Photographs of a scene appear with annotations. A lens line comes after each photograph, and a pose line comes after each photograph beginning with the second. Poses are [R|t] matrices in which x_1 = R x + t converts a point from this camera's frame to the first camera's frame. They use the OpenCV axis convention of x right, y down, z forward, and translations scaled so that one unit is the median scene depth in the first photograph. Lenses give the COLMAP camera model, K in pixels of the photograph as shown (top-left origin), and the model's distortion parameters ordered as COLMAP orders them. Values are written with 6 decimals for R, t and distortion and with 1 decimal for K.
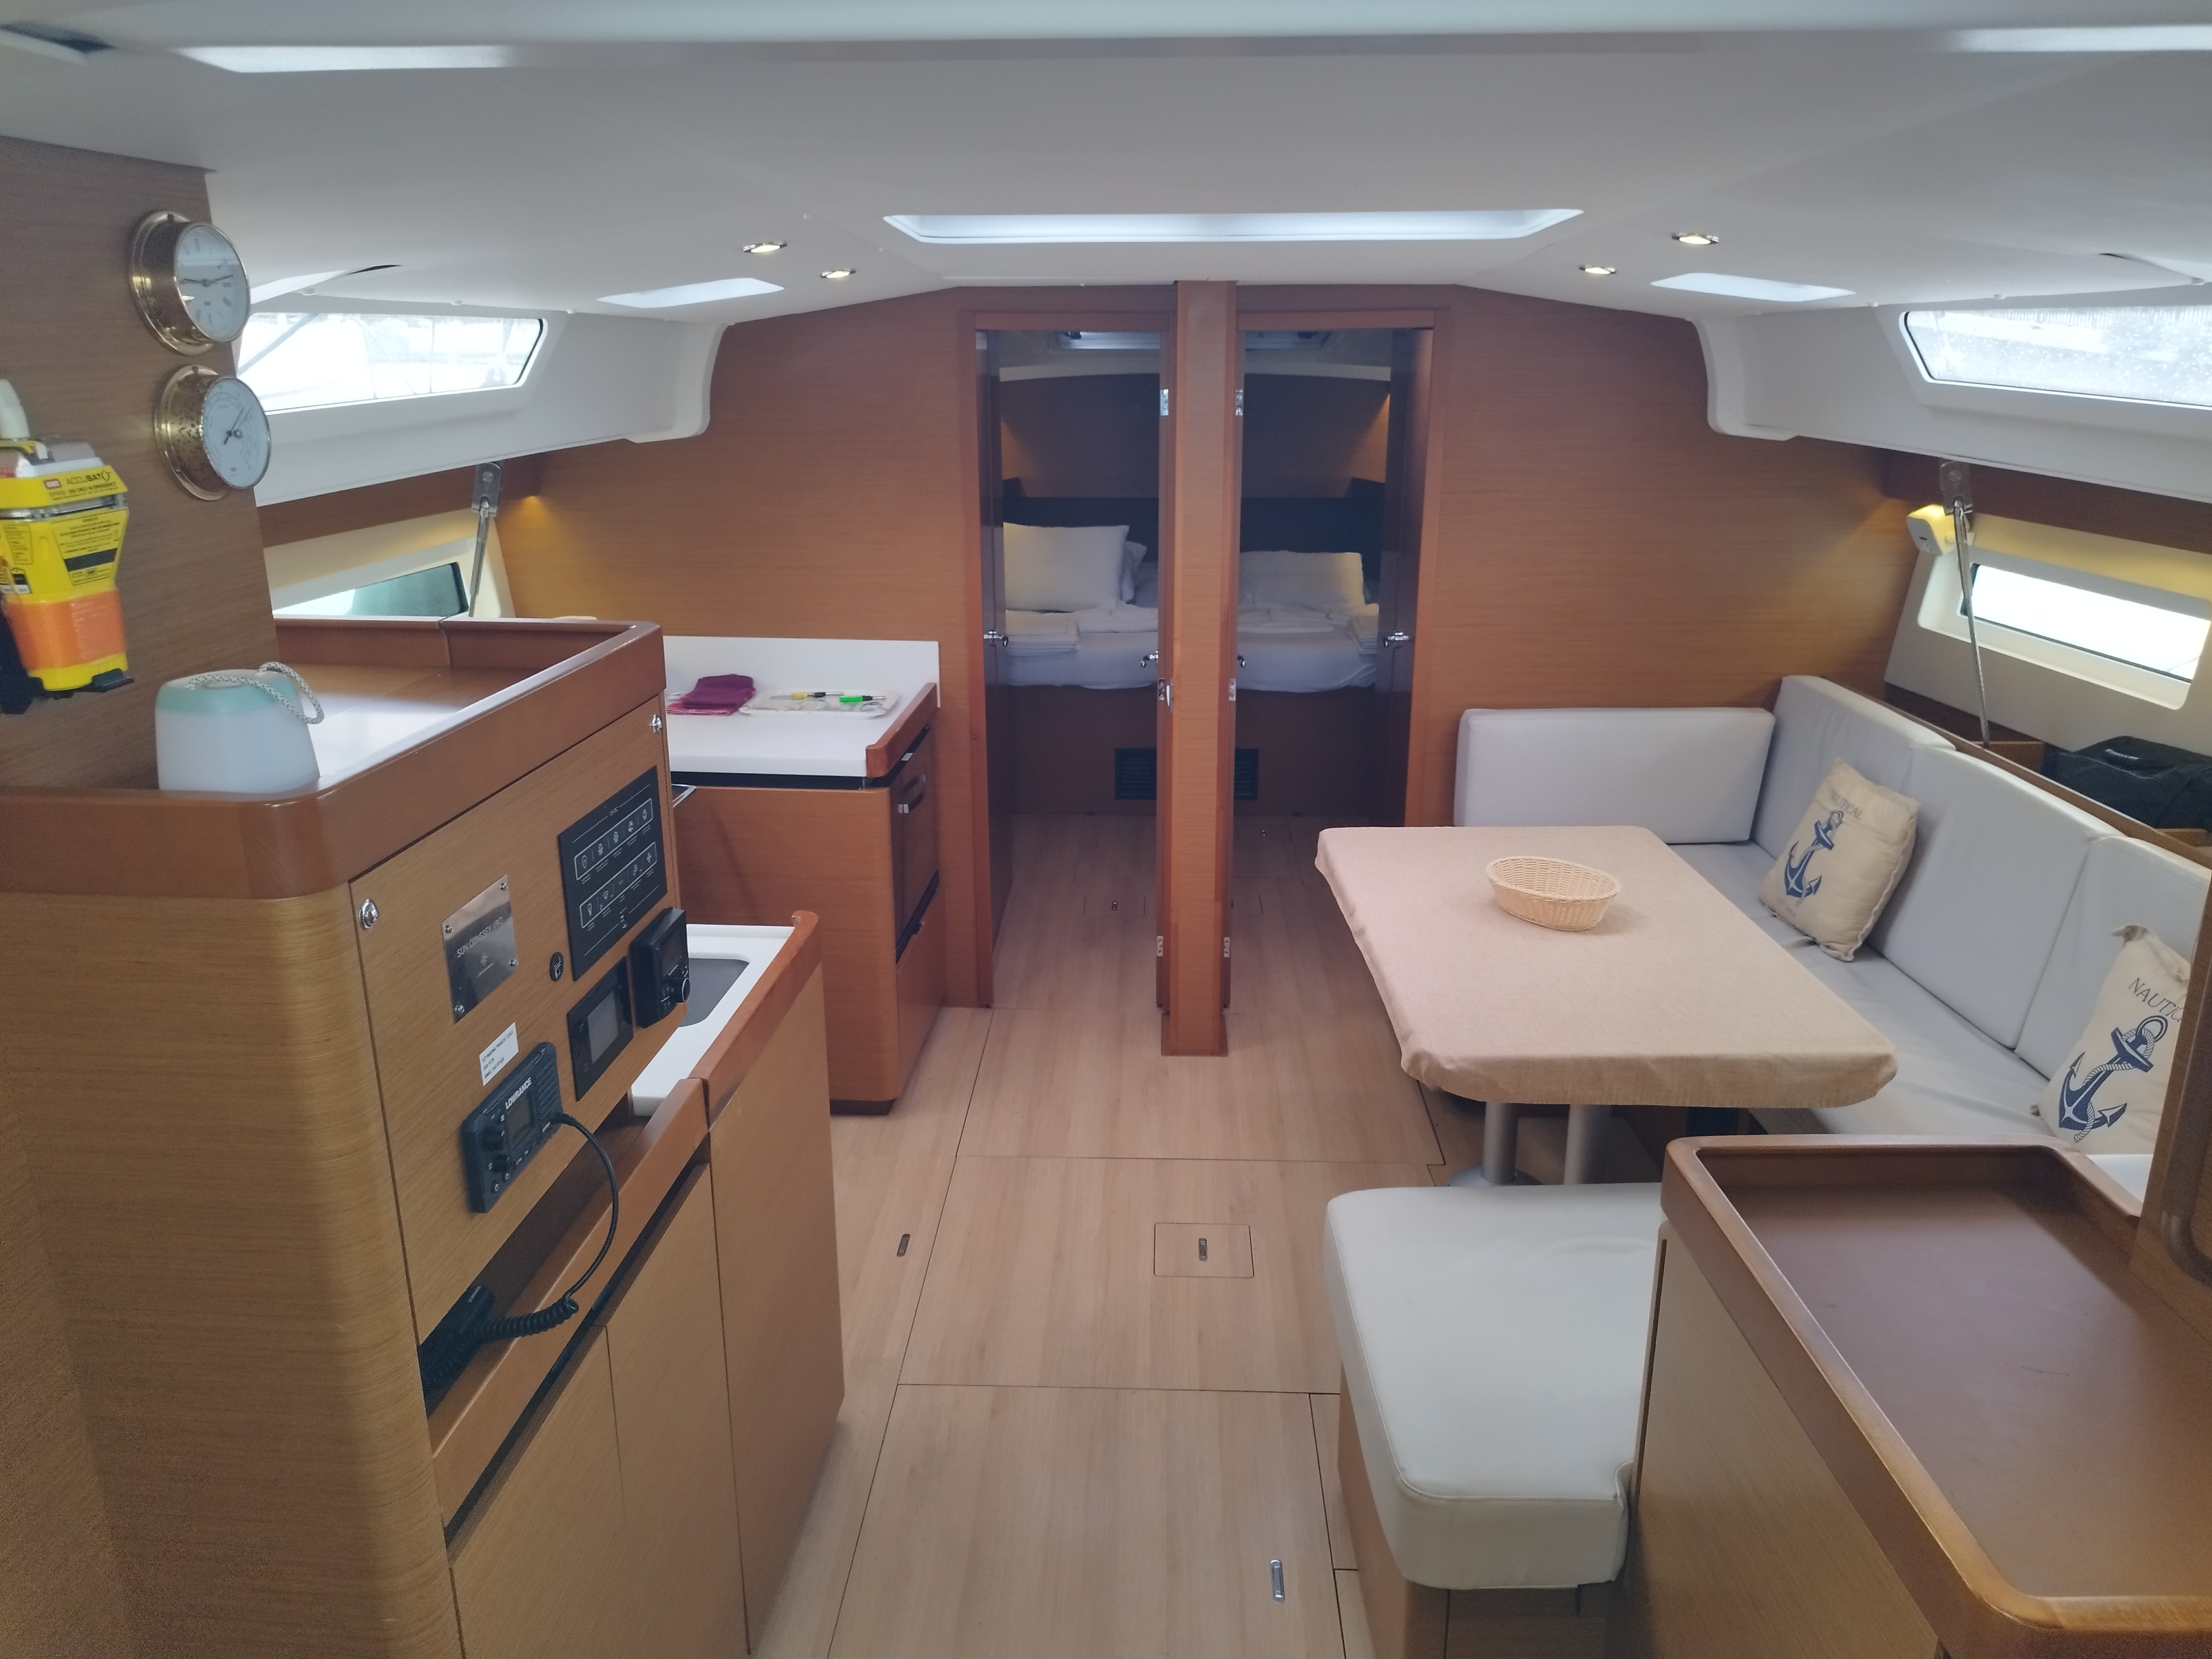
lens RADIAL K [[1597.0, 0, 1106.0], [0, 1597.0, 829.5], [0, 0, 1]] dist [0.034895, -0.037049]
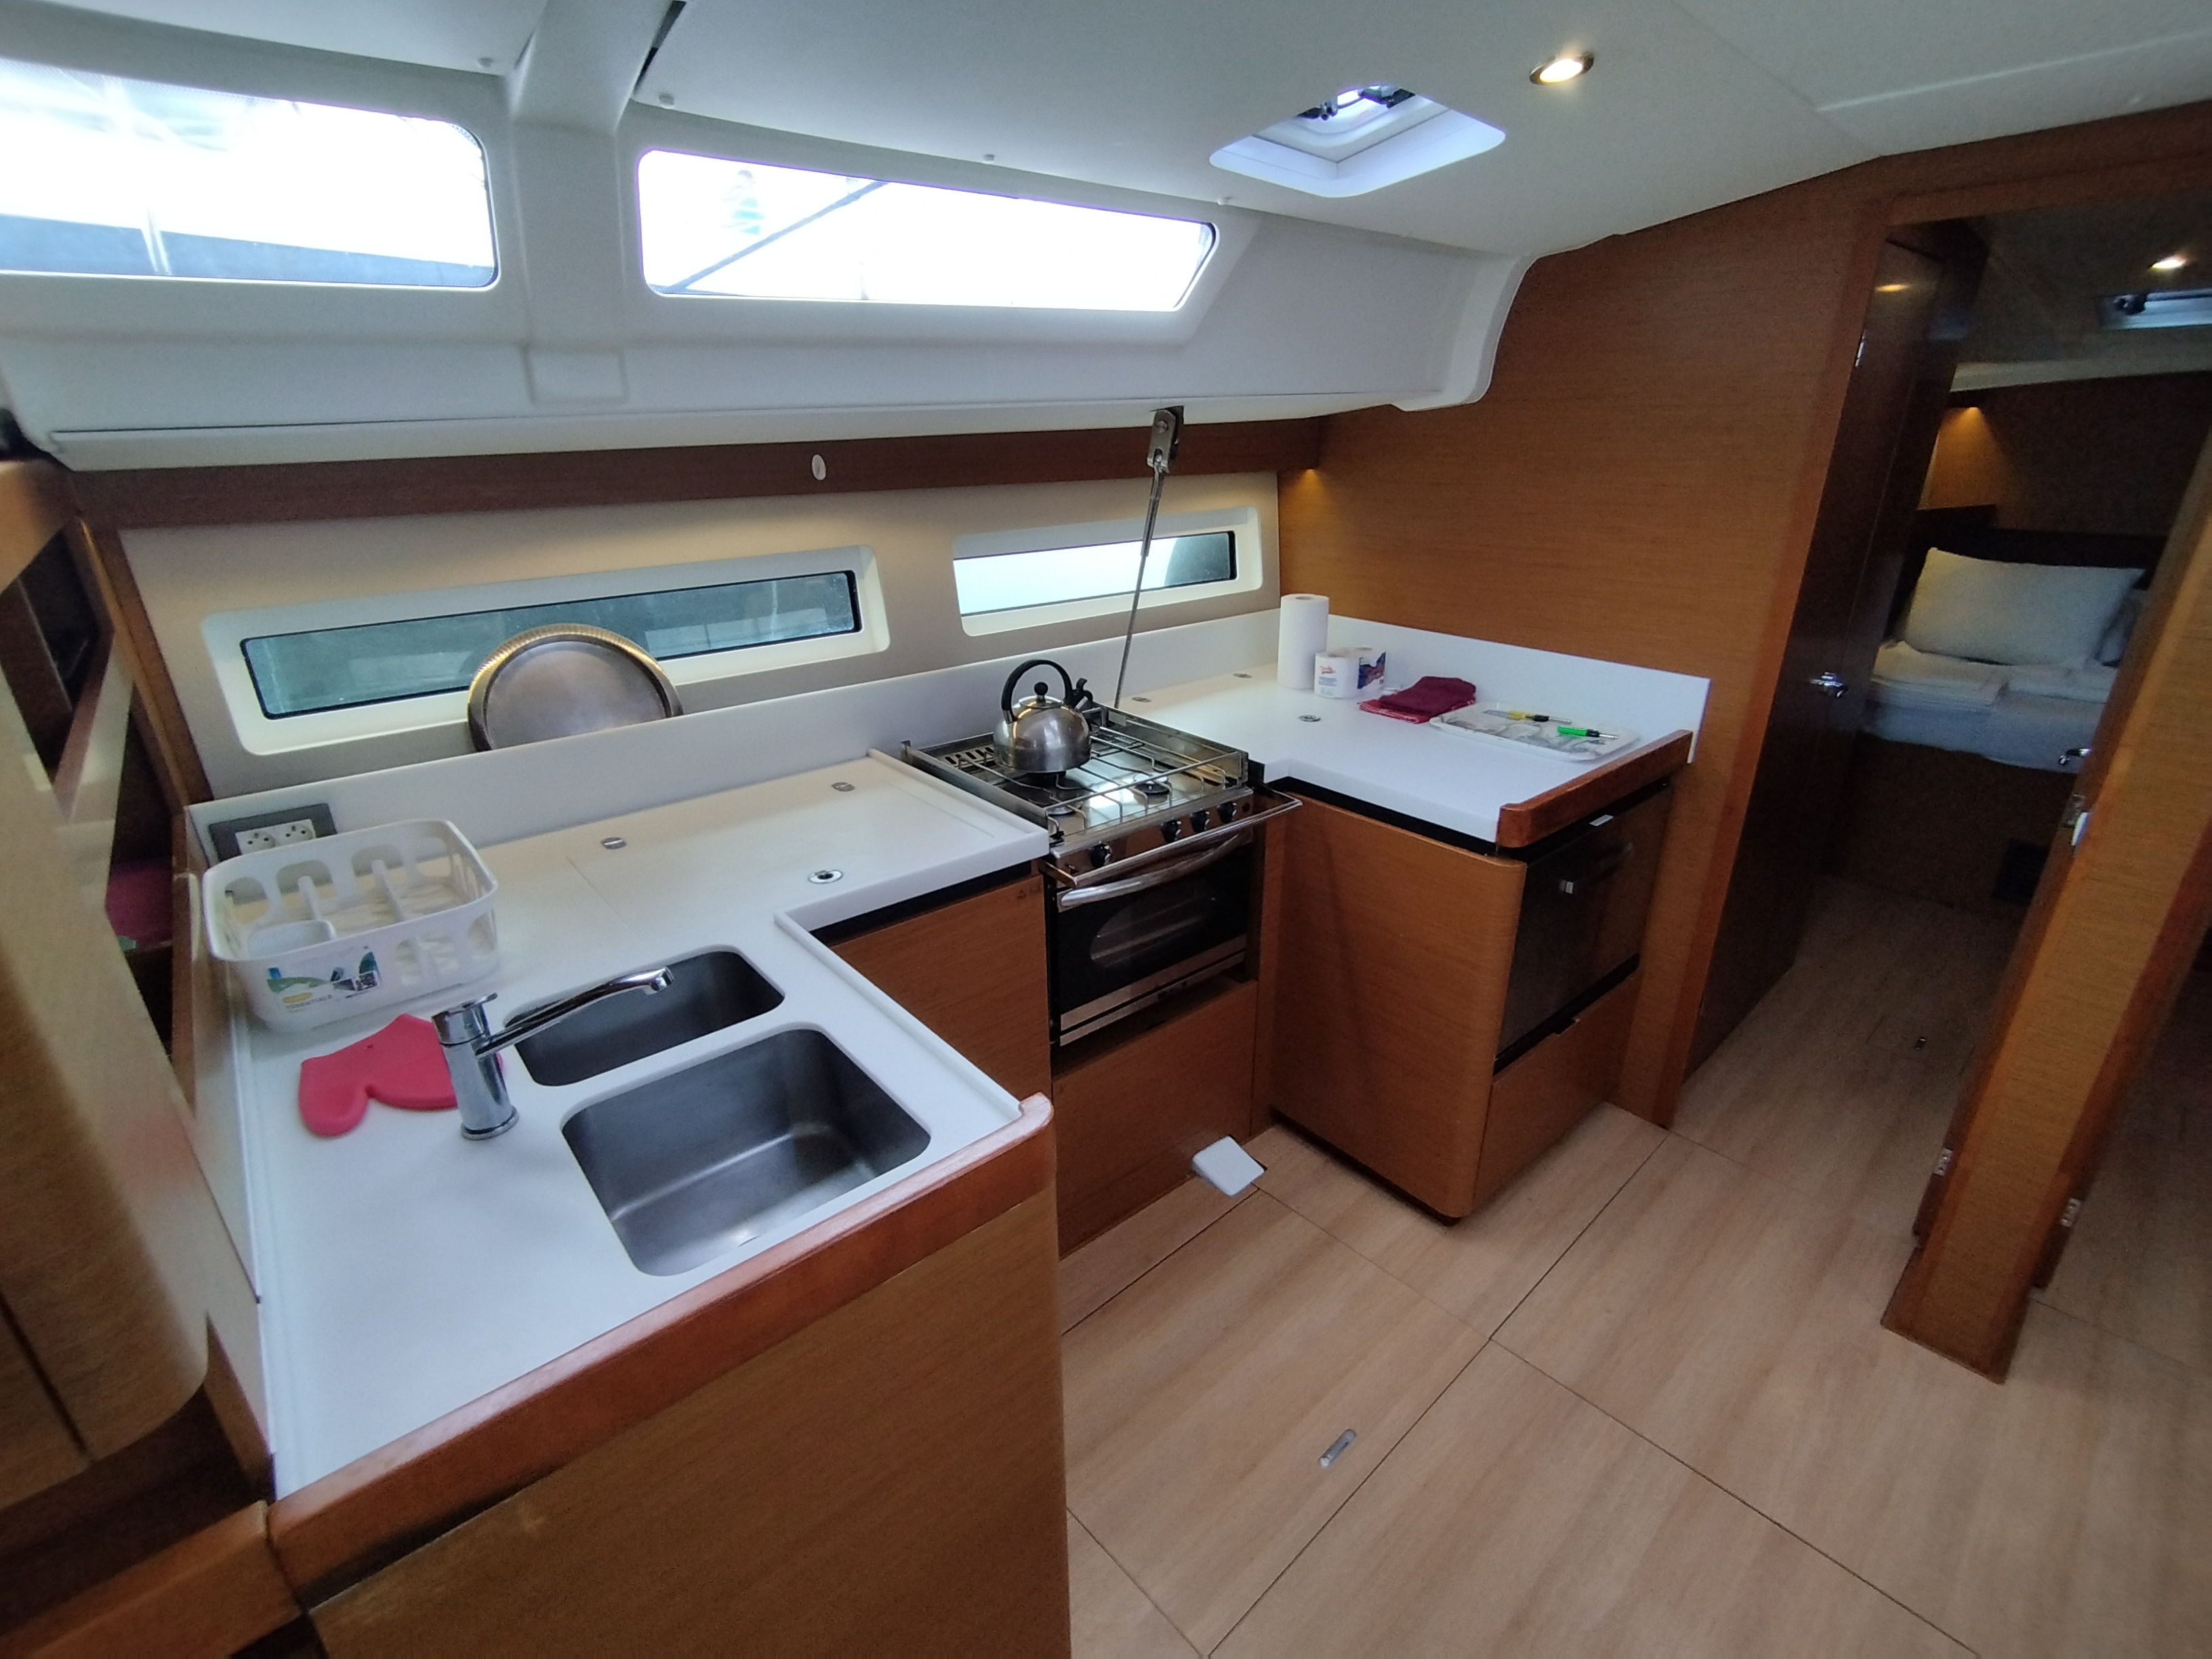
lens RADIAL K [[1026.0, 0, 1114.0], [0, 1026.0, 835.7], [0, 0, 1]] dist [-0.017618, 0.013450]
pose [[0.706513, 0.265345, -0.656073, 0.037753], [-0.203681, 0.964064, 0.170571, -0.077867], [0.677757, 0.013119, 0.735169, 0.492480]]
